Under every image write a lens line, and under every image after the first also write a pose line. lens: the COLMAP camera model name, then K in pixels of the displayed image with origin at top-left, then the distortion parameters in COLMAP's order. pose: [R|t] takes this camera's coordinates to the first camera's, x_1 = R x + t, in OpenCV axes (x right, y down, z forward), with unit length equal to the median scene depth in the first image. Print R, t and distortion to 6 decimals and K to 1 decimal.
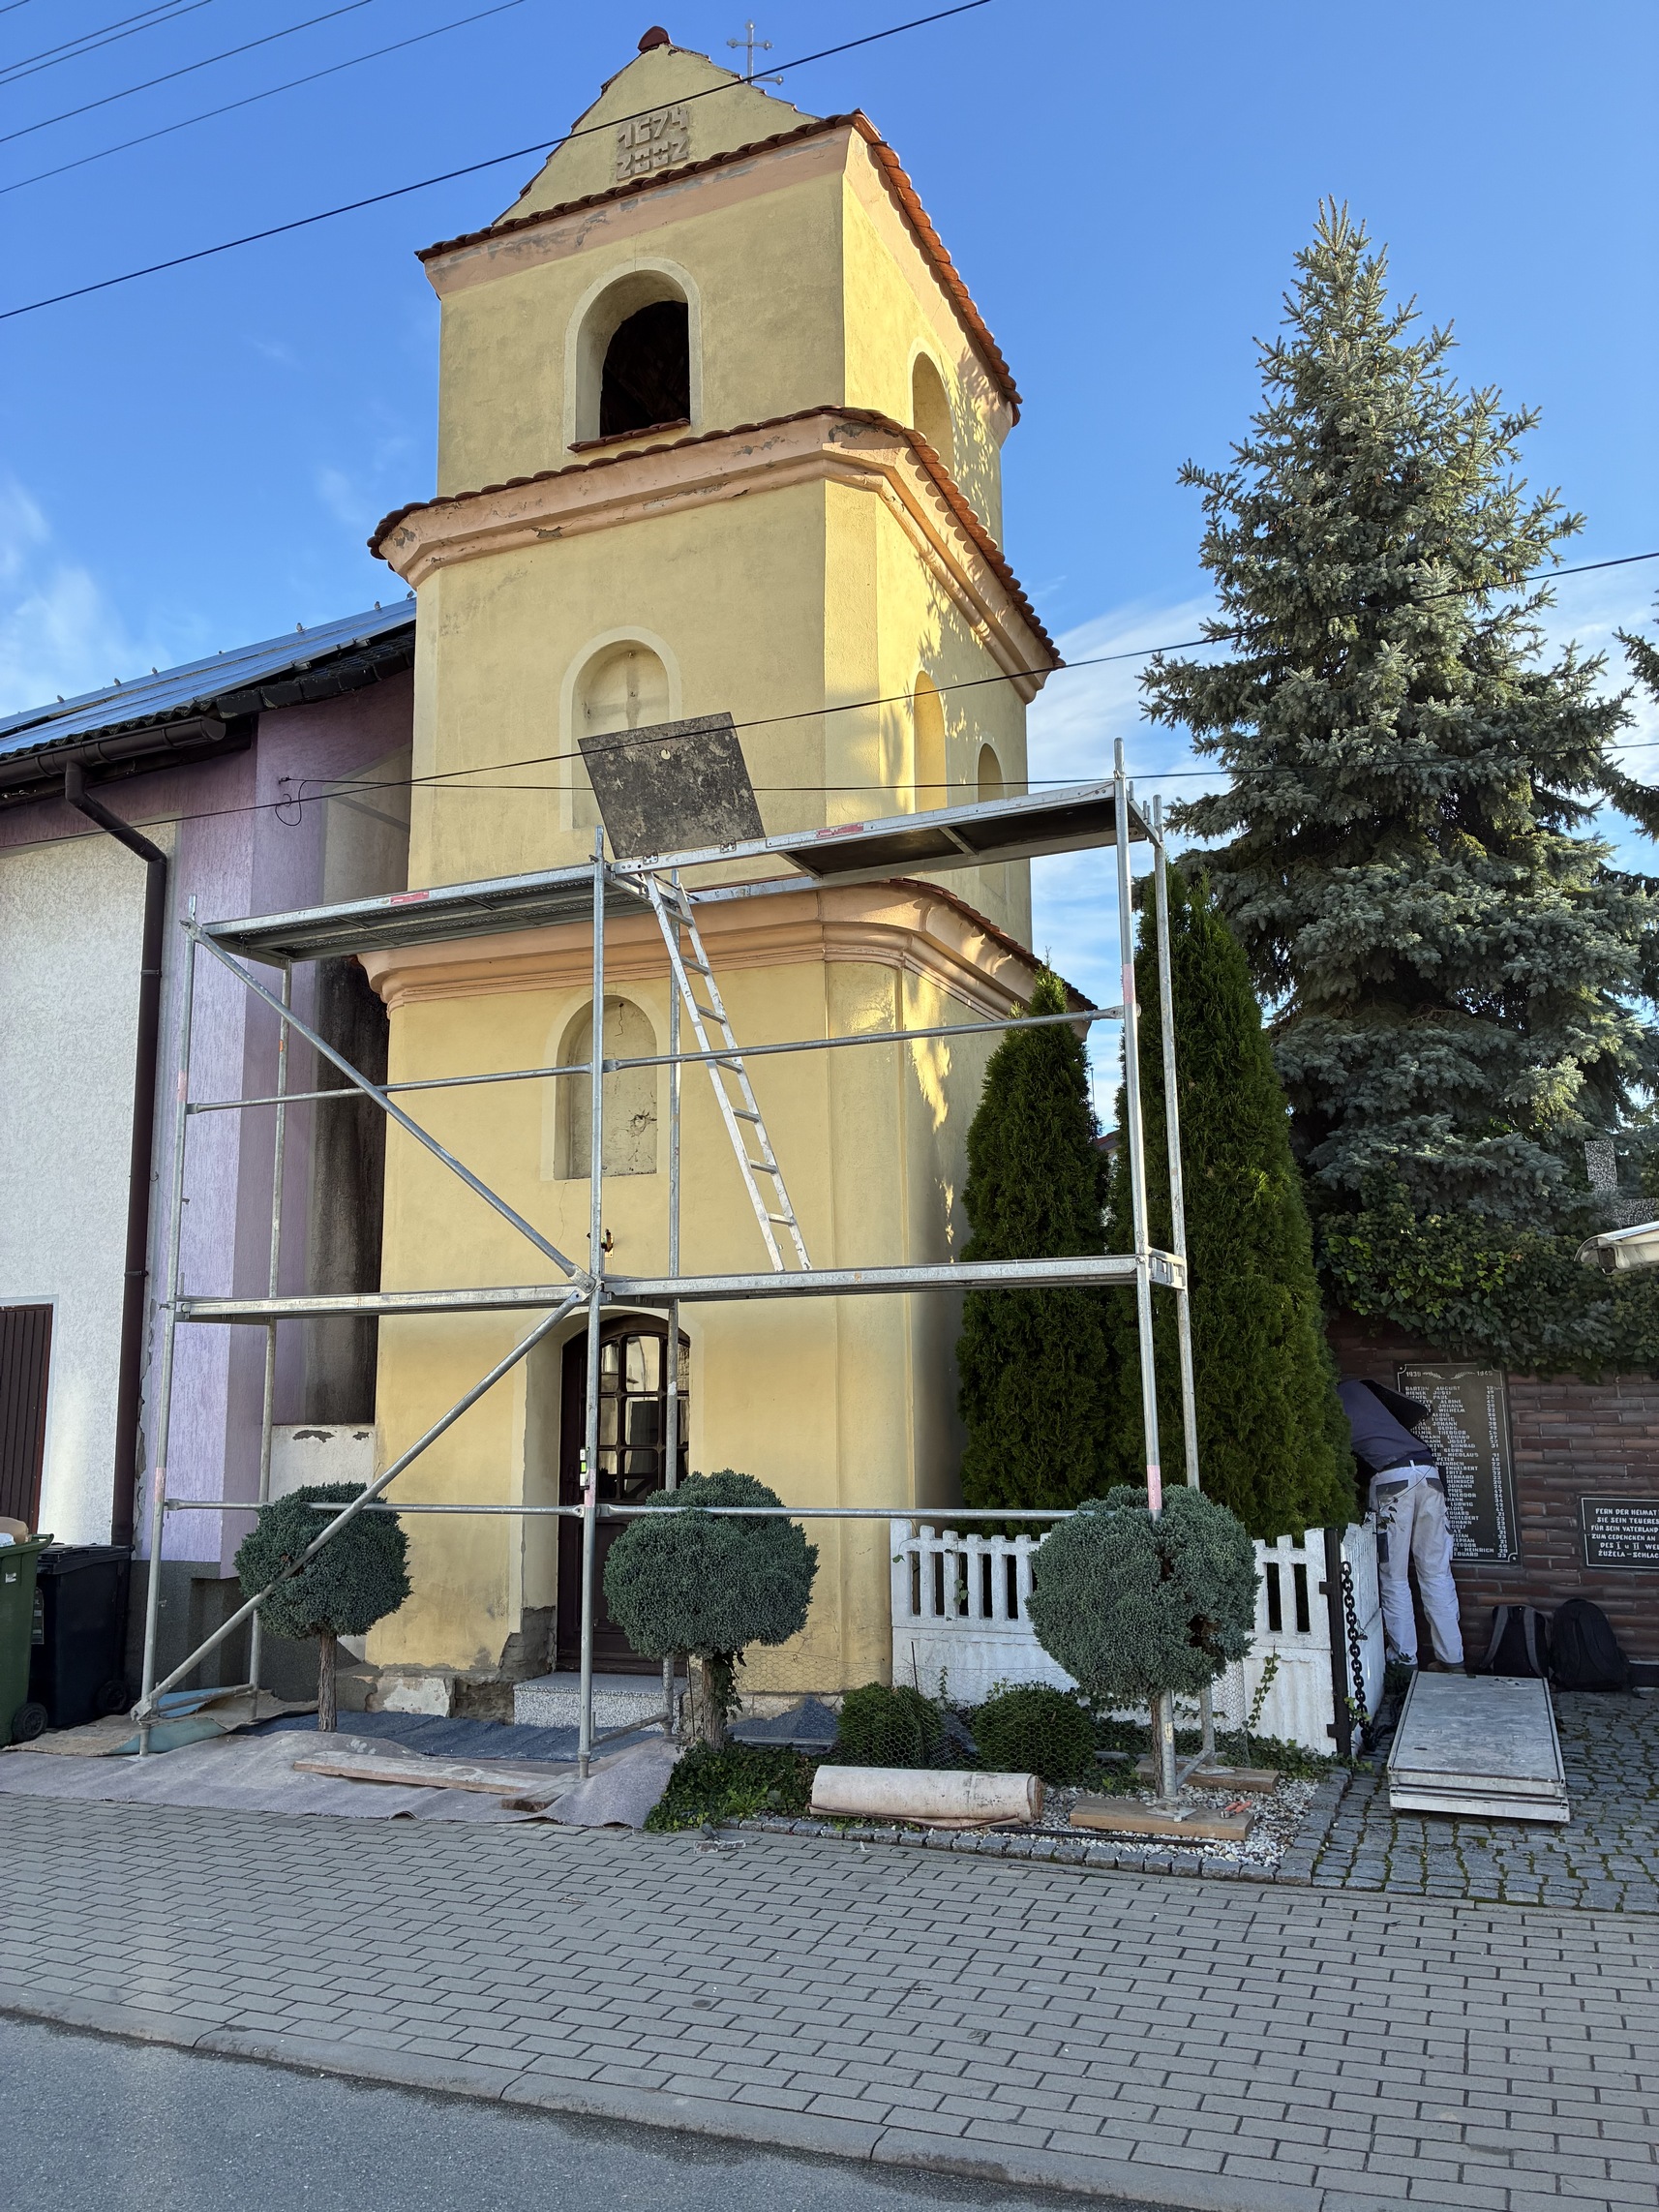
lens RADIAL K [[1672.8, 0, 836.2], [0, 1672.8, 1096.8], [0, 0, 1]] dist [0.041276, -0.044772]
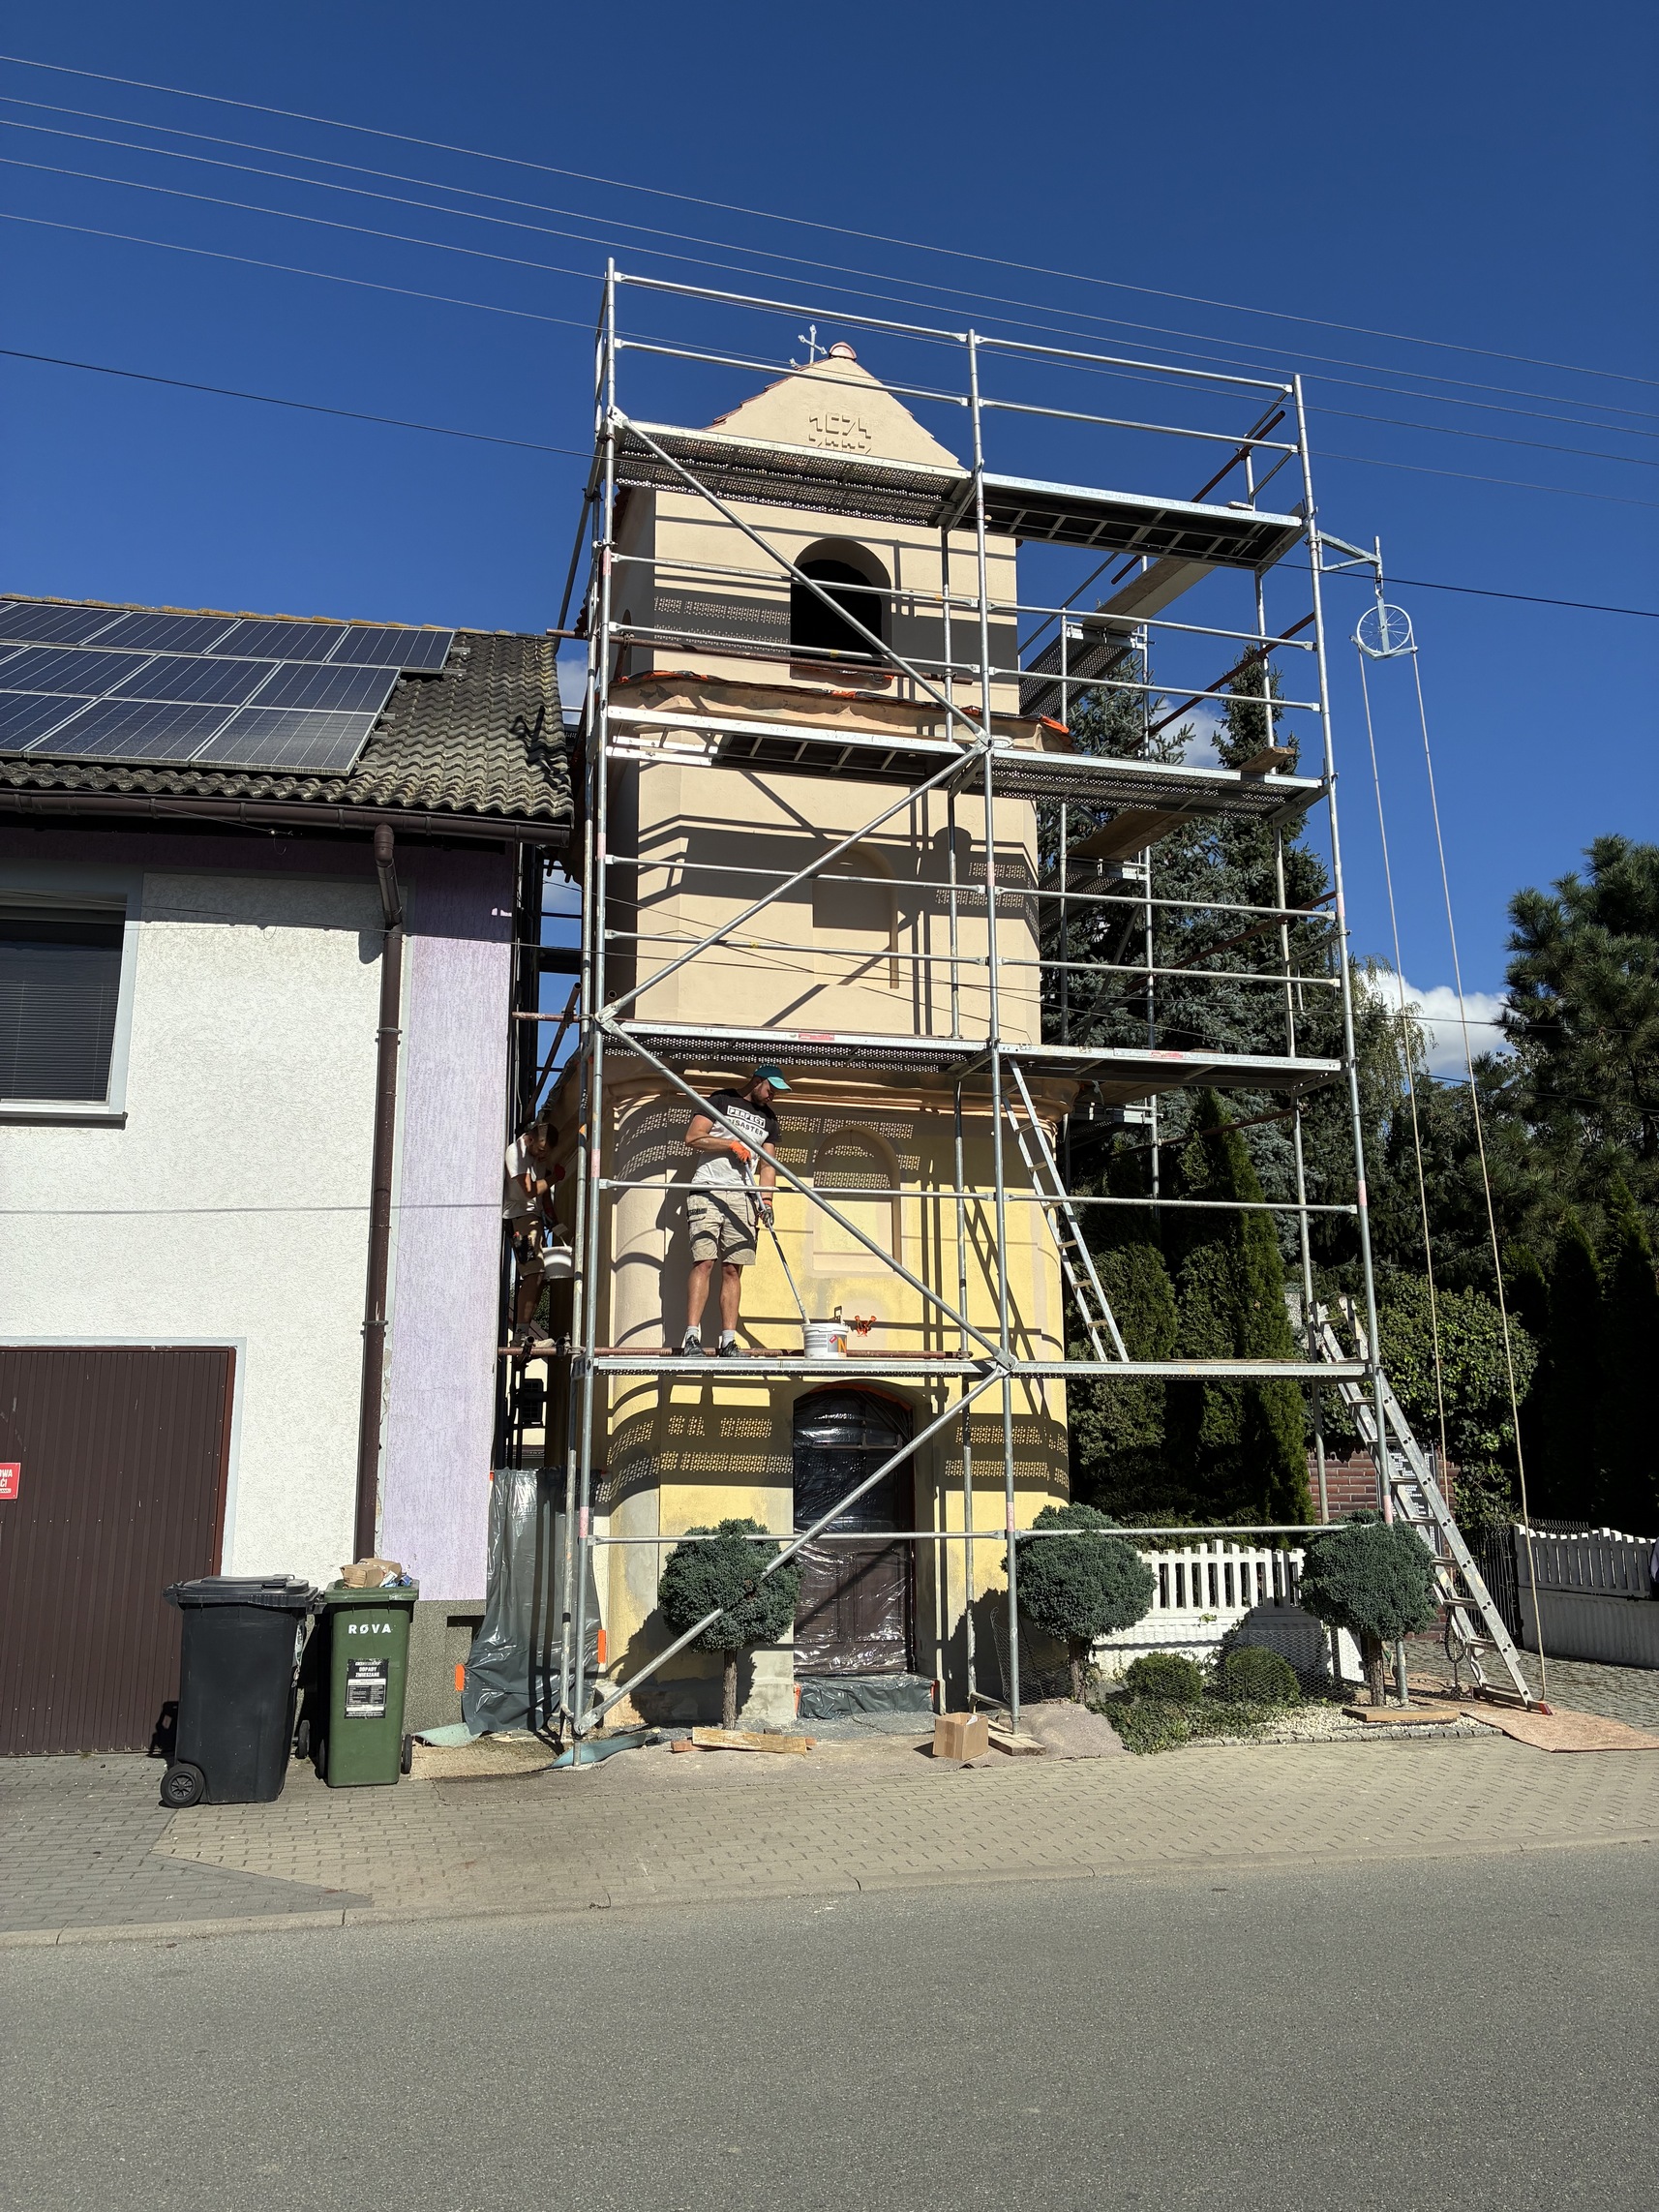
lens RADIAL K [[1672.8, 0, 815.2], [0, 1672.8, 1097.5], [0, 0, 1]] dist [0.041276, -0.044772]
pose [[0.802093, 0.137601, 0.581130, -0.845930], [-0.112484, 0.990486, -0.079274, 0.020523], [-0.586510, -0.001783, 0.809940, 0.007676]]
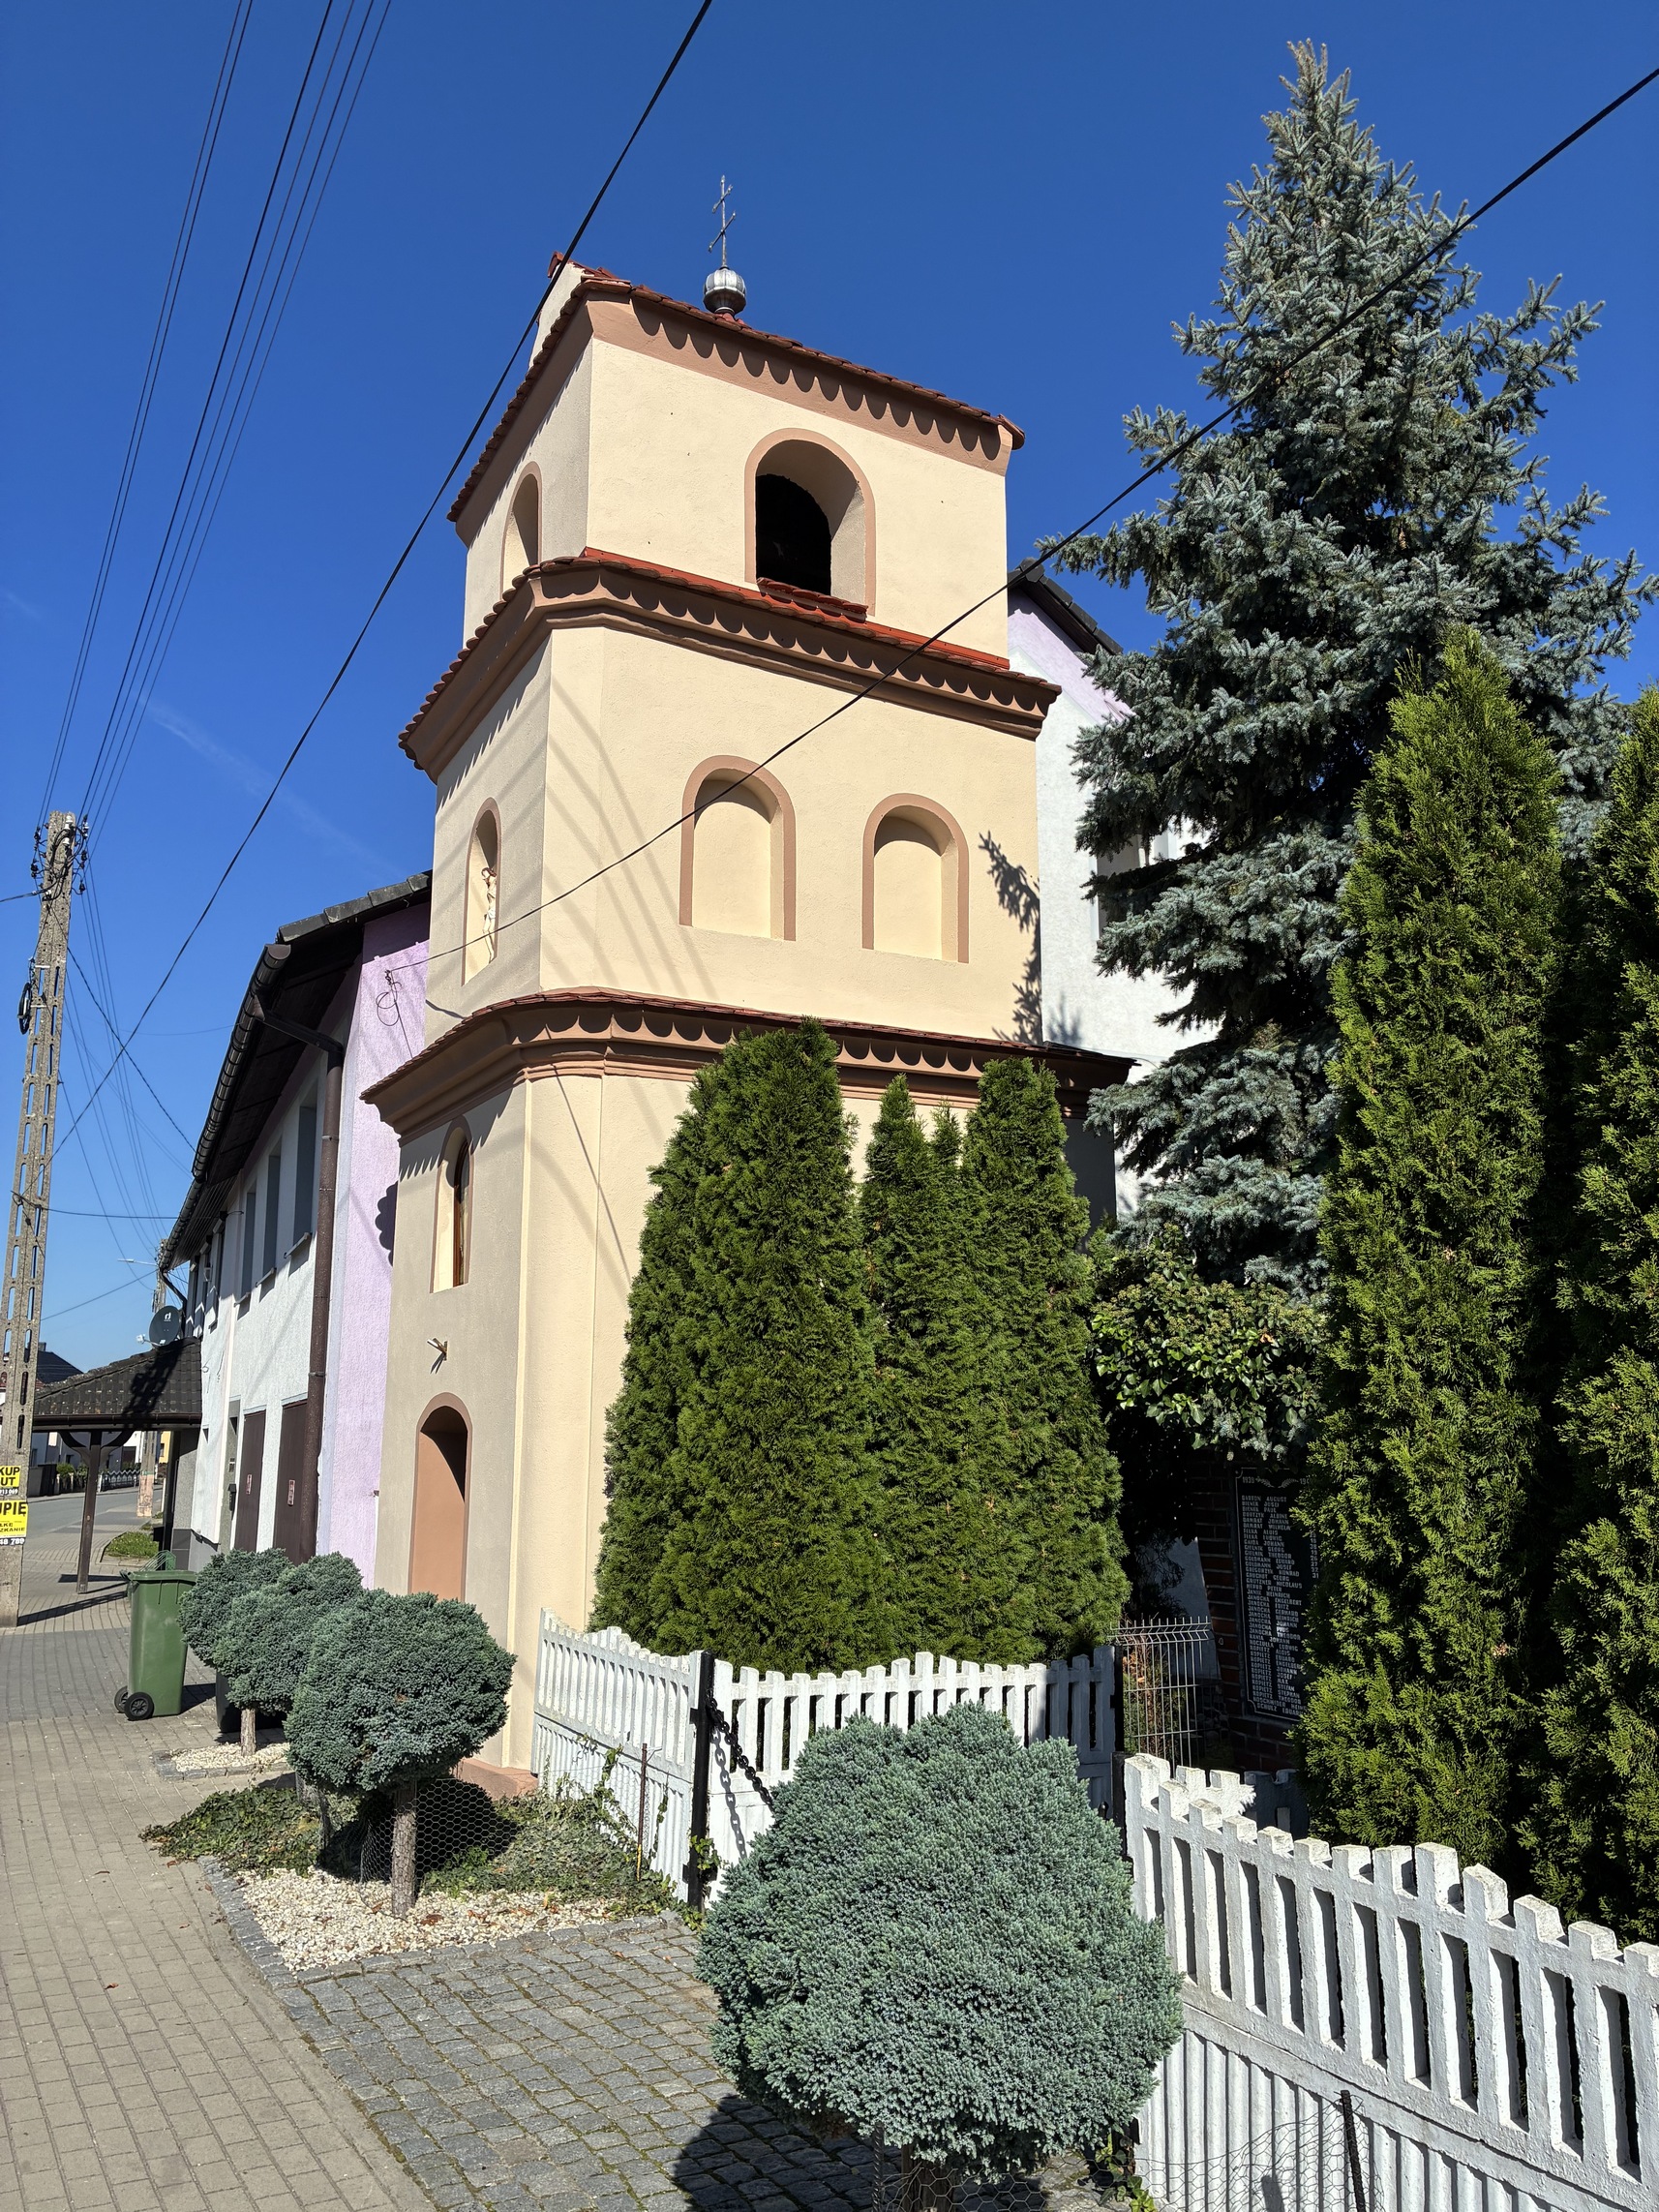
lens RADIAL K [[1672.8, 0, 824.8], [0, 1672.8, 1104.2], [0, 0, 1]] dist [0.041276, -0.044772]
pose [[0.765894, -0.112294, -0.633085, 0.741195], [0.095092, 0.993586, -0.061197, 0.016957], [0.635896, -0.013331, 0.771659, 0.260749]]
